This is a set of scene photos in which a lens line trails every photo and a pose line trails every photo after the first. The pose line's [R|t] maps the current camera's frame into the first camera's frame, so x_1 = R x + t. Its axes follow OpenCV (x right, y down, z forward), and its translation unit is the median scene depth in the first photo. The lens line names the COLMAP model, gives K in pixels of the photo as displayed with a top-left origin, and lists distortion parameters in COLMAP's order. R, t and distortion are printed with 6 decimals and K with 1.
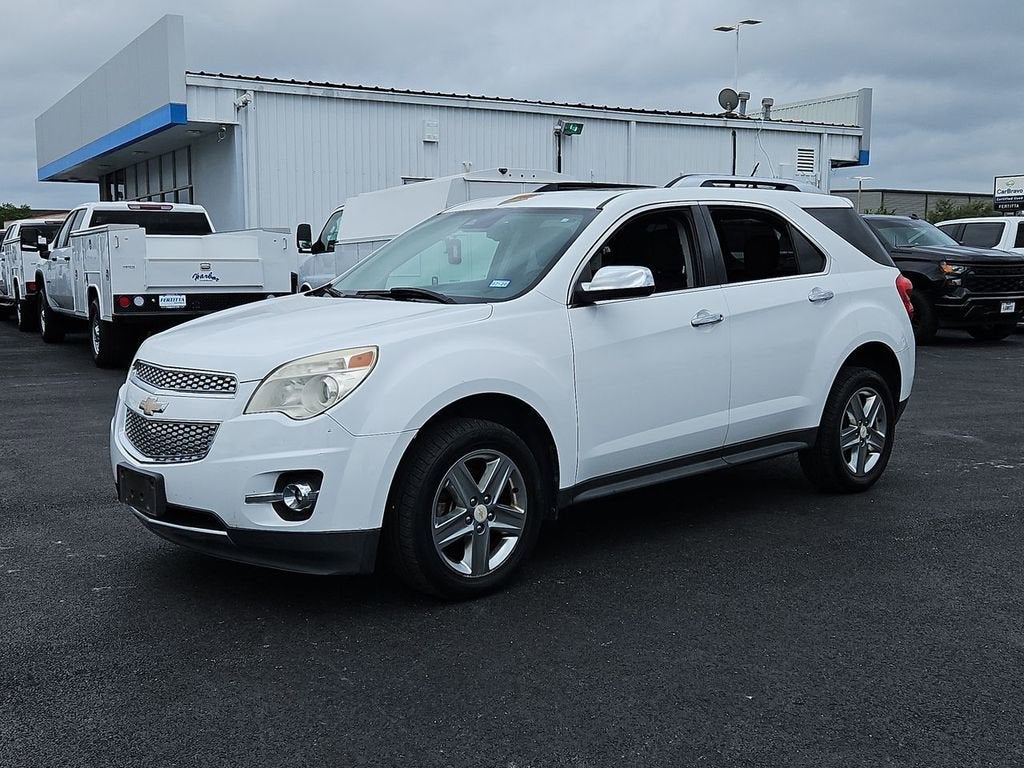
lens RADIAL K [[1137.6, 0, 512.7], [0, 1137.6, 399.3], [0, 0, 1]] dist [0.069109, -0.028992]
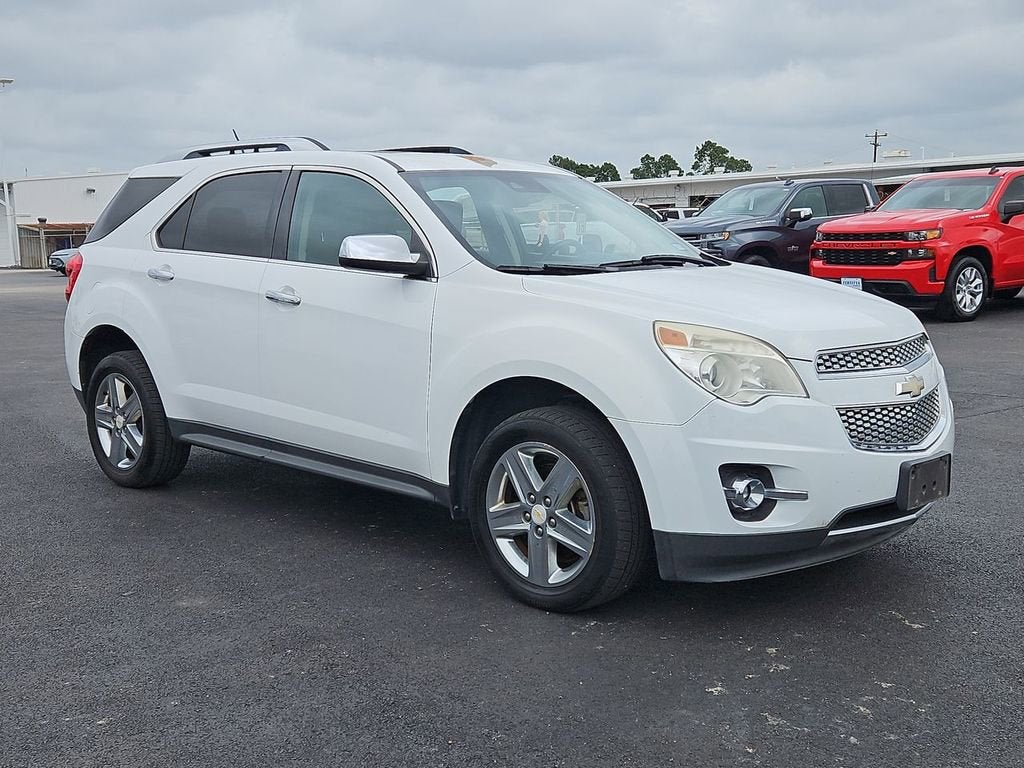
lens RADIAL K [[1139.0, 0, 496.4], [0, 1139.0, 406.8], [0, 0, 1]] dist [0.064238, -0.019894]
pose [[-0.037931, -0.153693, 0.987390, -0.904772], [0.145610, 0.976705, 0.157623, -0.126061], [-0.988615, 0.149753, -0.014668, 1.025426]]
